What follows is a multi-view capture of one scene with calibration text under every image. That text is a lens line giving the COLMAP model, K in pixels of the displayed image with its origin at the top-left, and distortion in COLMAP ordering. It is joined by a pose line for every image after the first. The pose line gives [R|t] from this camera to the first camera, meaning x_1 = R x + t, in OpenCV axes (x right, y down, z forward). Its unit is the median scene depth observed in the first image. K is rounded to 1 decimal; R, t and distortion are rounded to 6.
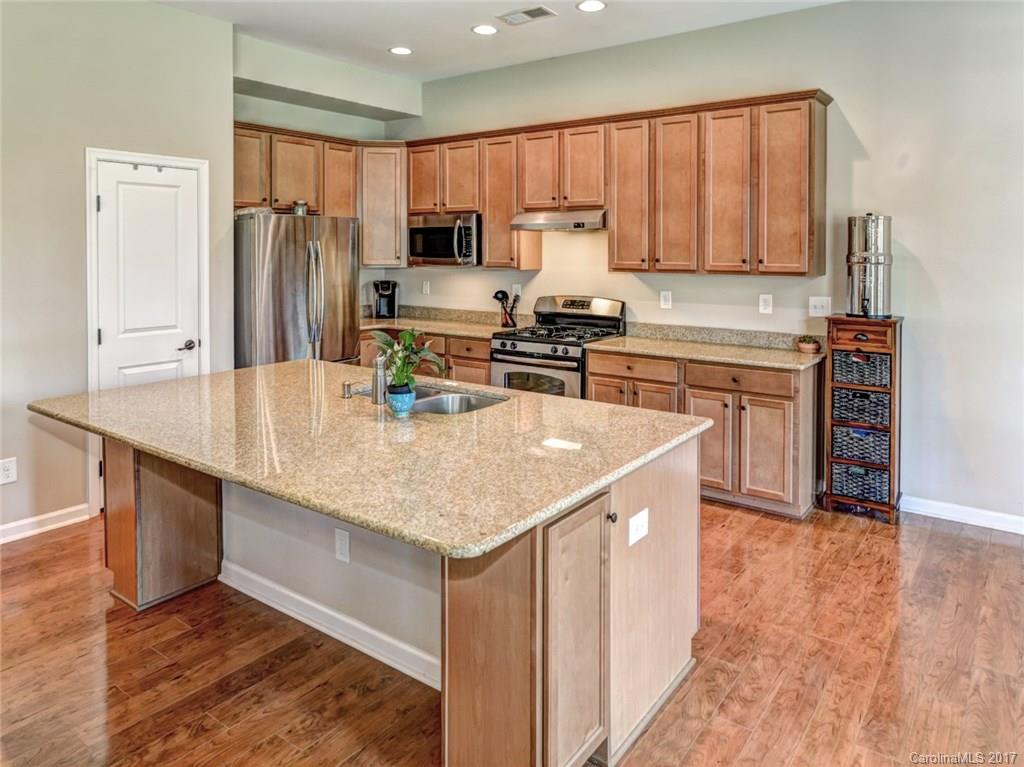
lens RADIAL K [[670.8, 0, 514.6], [0, 670.8, 266.3], [0, 0, 1]] dist [-0.007028, -0.004395]
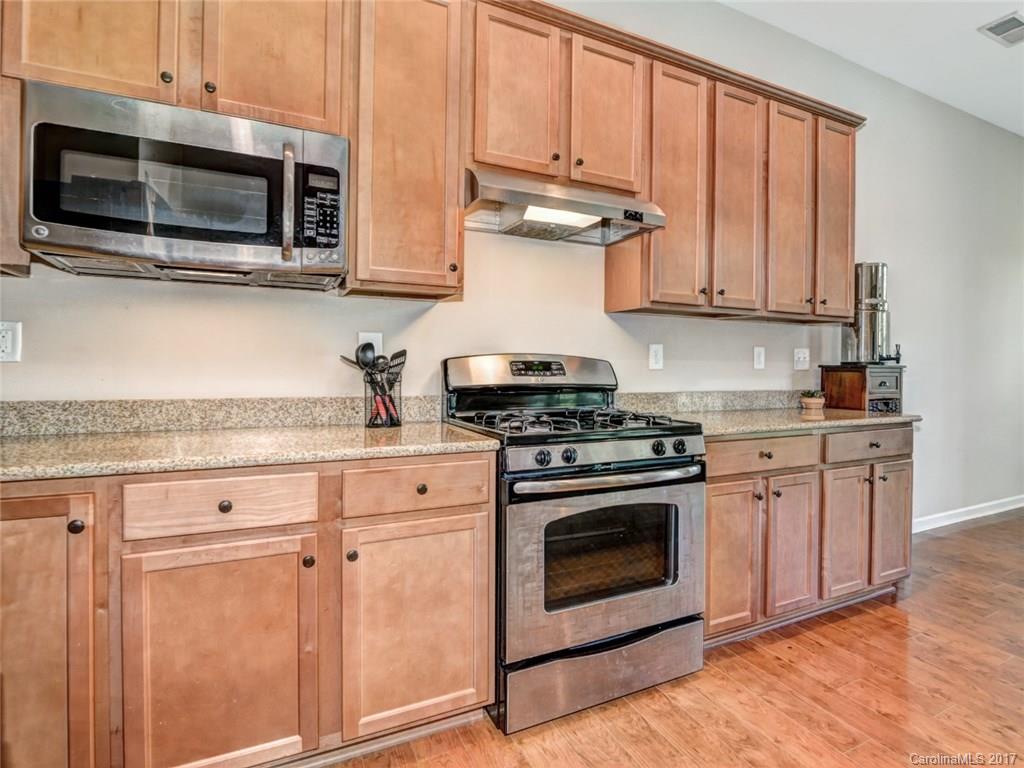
lens RADIAL K [[548.1, 0, 555.4], [0, 548.1, 367.6], [0, 0, 1]] dist [-0.018945, -0.000534]
pose [[0.434021, 0.000238, 0.900903, -0.345754], [0.010649, 0.999929, -0.005394, 0.066787], [-0.900840, 0.011935, 0.433988, 0.902216]]
